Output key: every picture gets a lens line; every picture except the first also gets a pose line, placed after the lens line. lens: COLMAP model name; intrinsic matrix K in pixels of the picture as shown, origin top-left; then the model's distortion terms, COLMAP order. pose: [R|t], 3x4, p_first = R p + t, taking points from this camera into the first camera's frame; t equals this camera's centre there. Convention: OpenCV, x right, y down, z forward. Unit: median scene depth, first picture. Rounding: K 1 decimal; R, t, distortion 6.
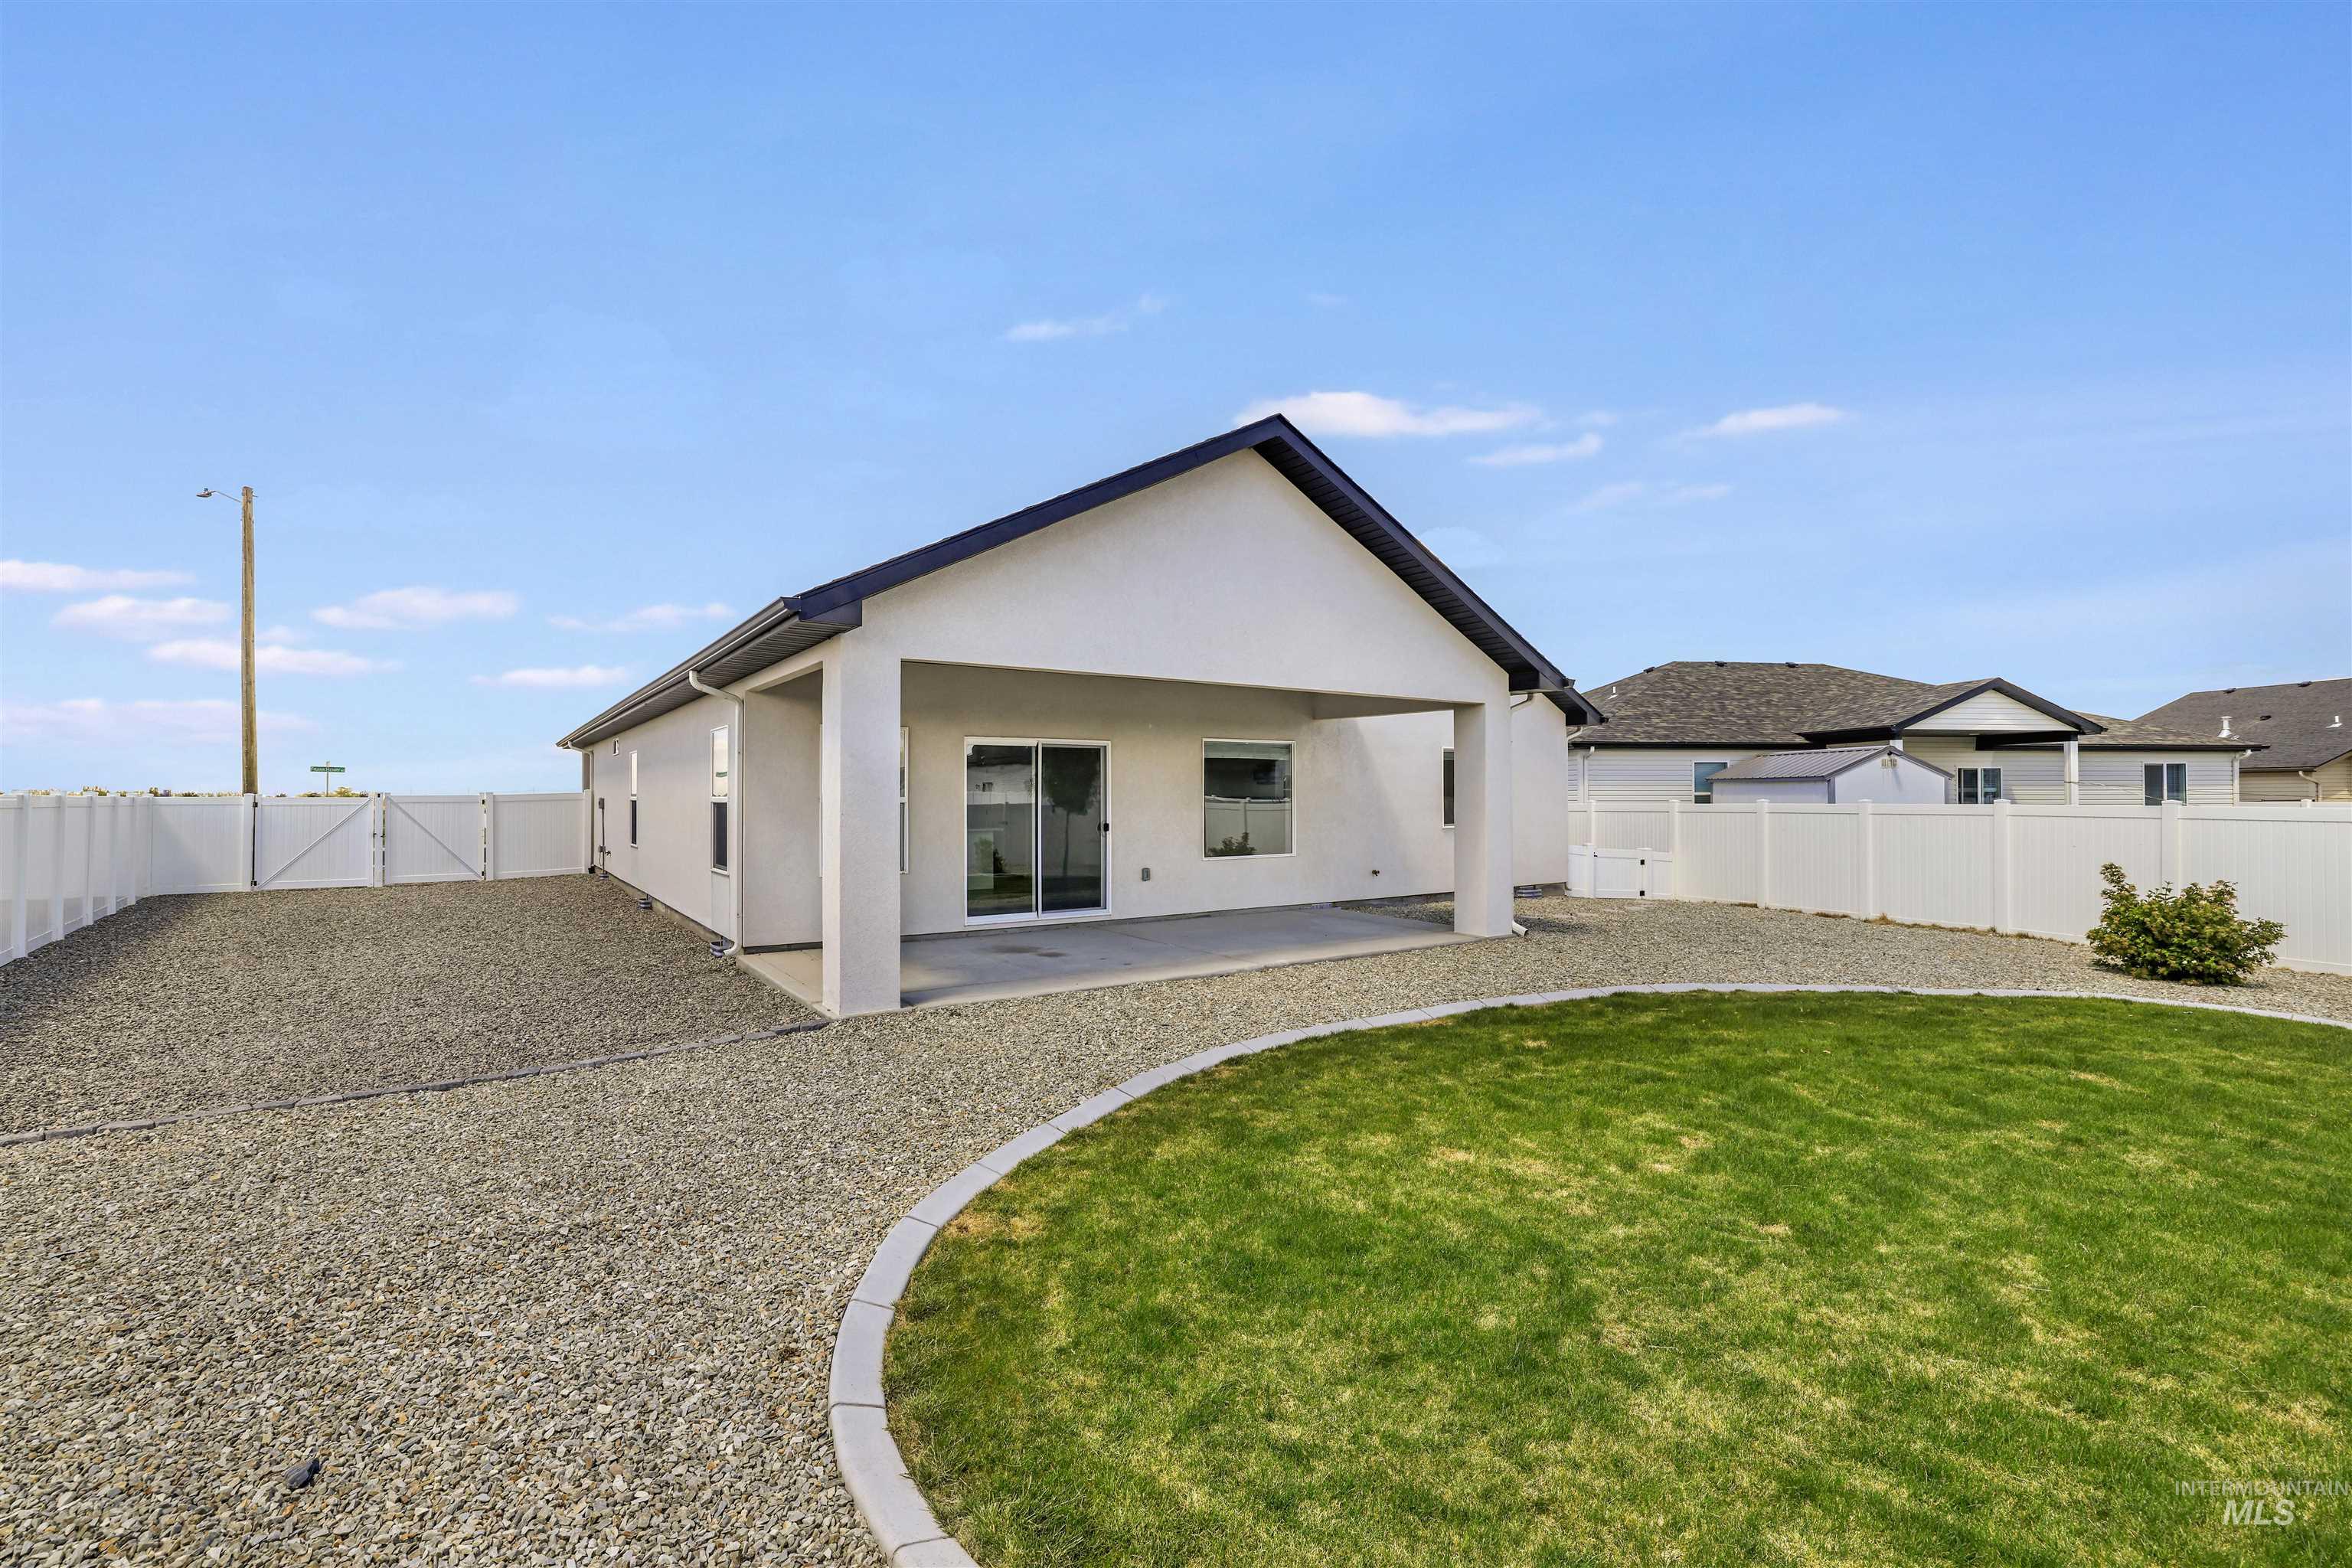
lens RADIAL K [[1016.2, 0, 1159.0], [0, 1016.2, 772.4], [0, 0, 1]] dist [0.001546, 0.000417]
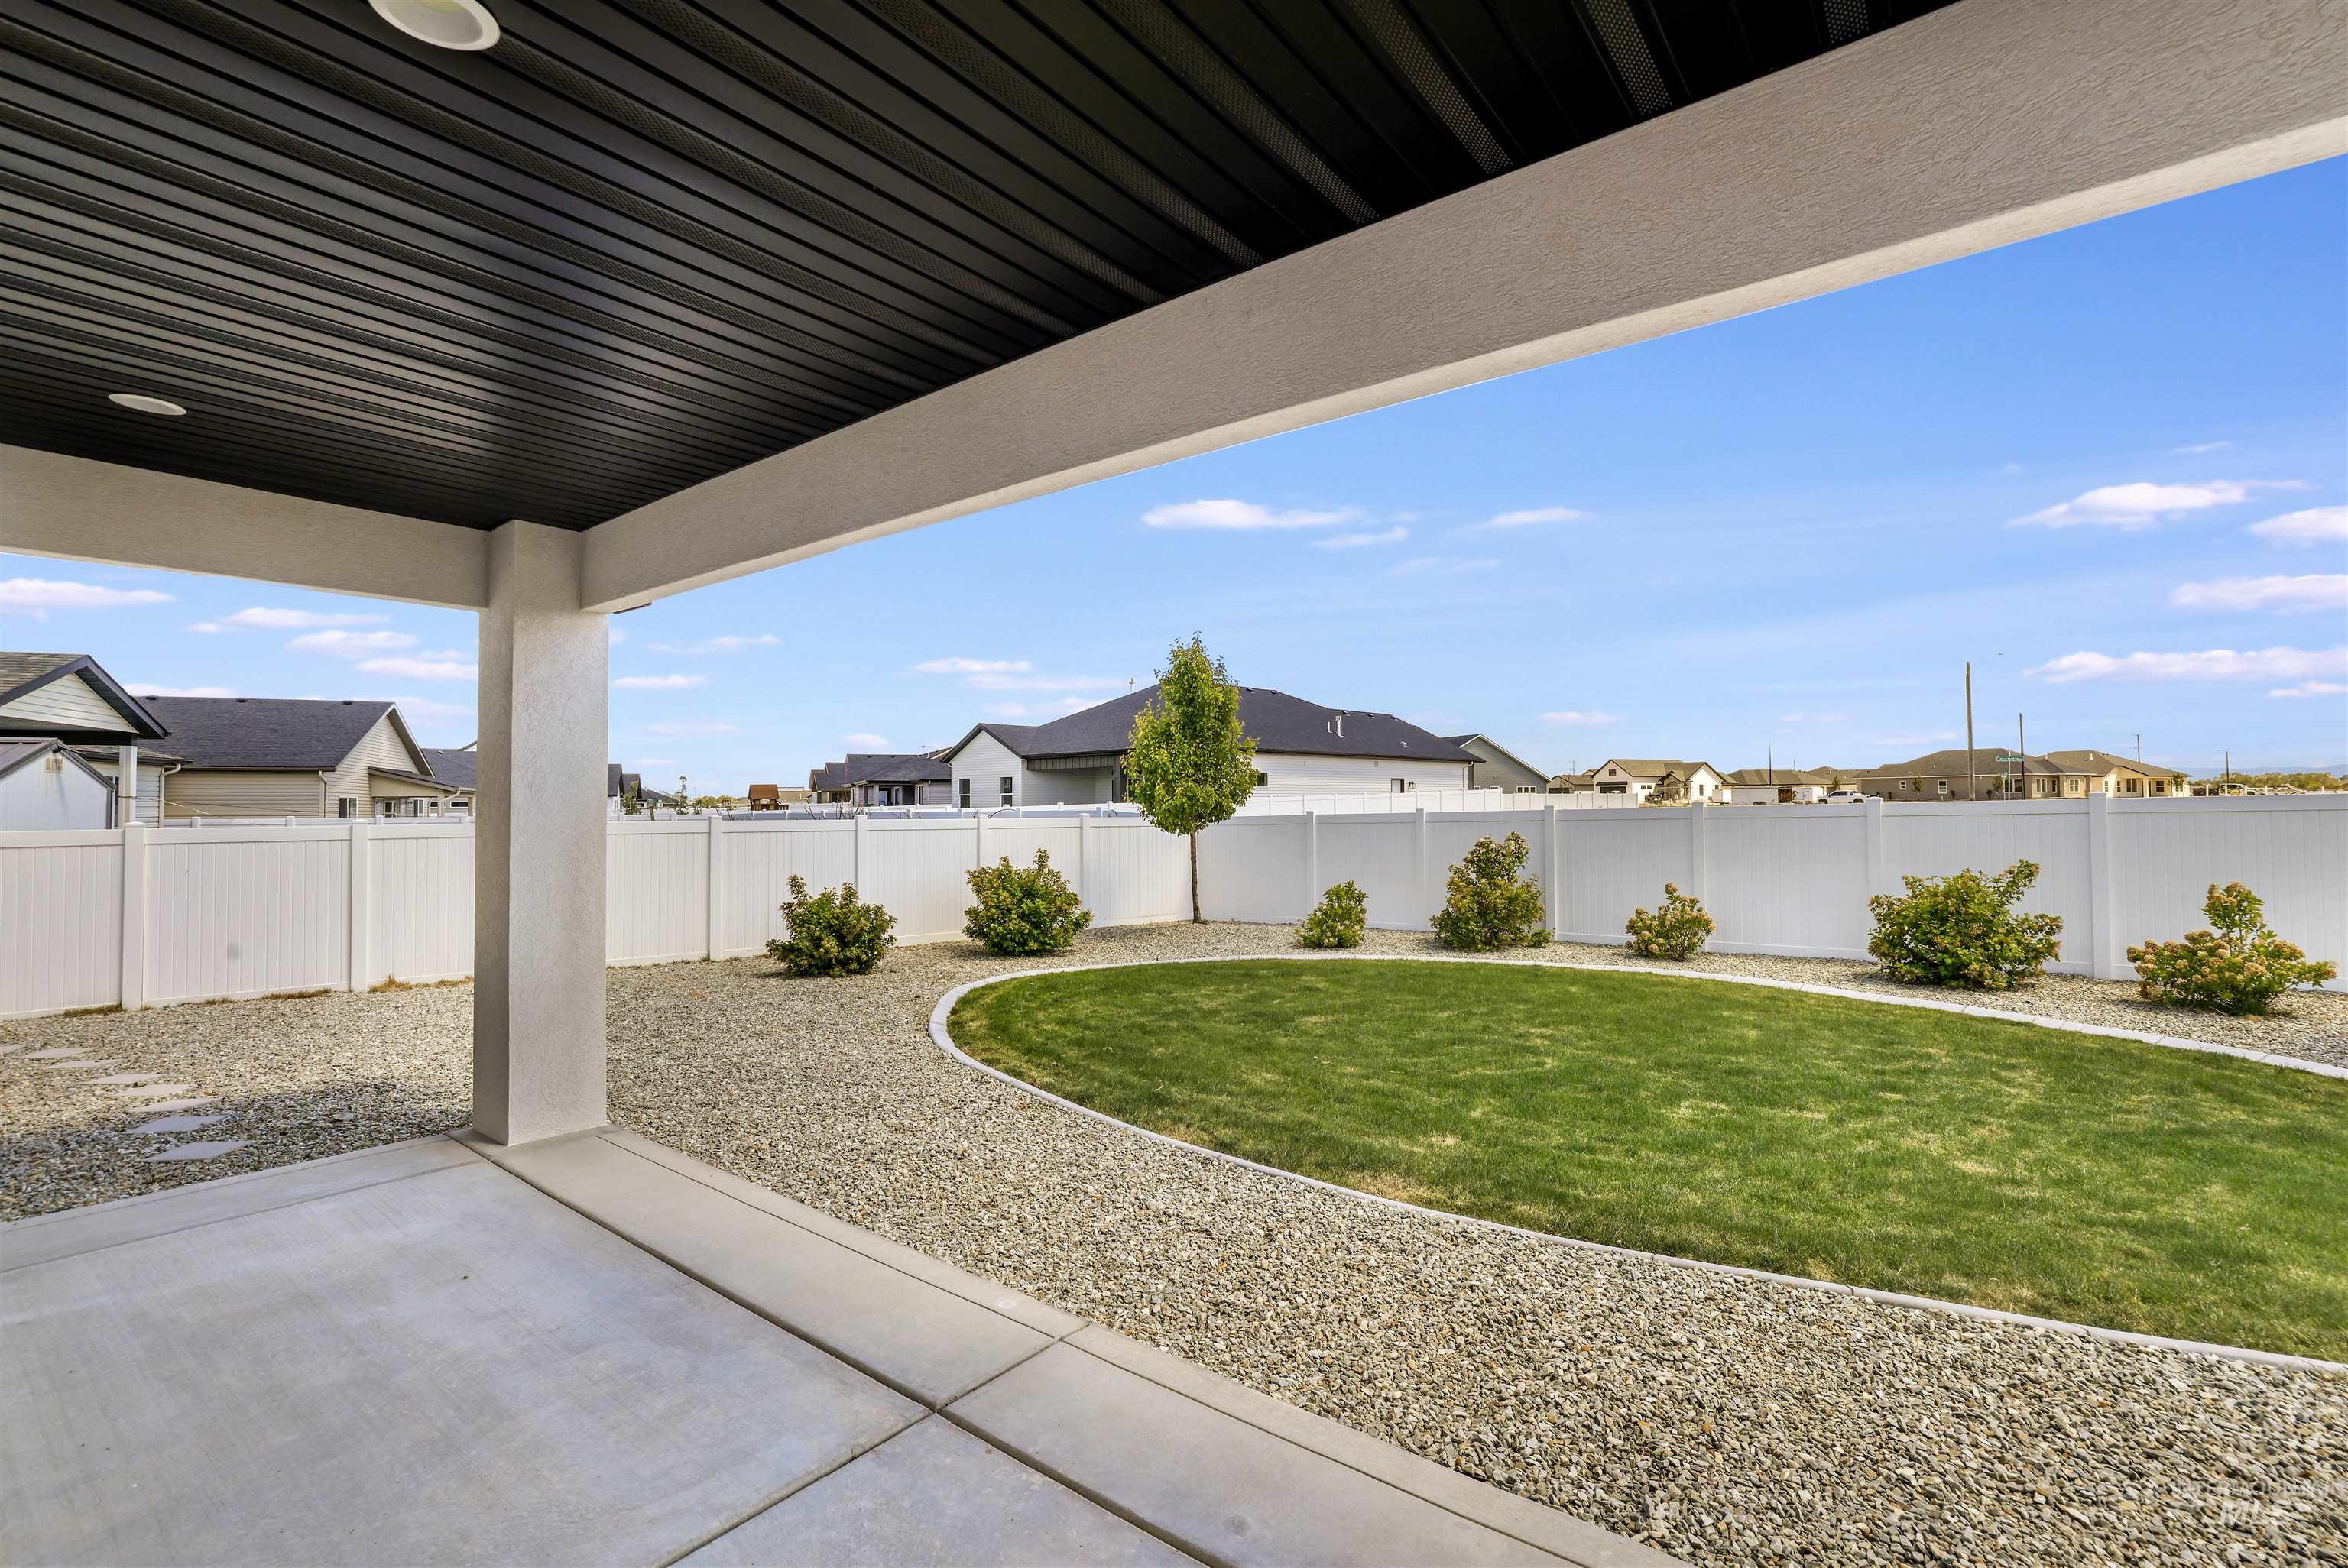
lens RADIAL K [[1030.7, 0, 1174.0], [0, 1030.7, 784.0], [0, 0, 1]] dist [-0.025926, 0.000074]
pose [[-0.285821, 0.028675, 0.957854, -0.141437], [-0.014676, 0.999304, -0.034295, 0.018326], [-0.958171, -0.023859, -0.285202, 0.671182]]
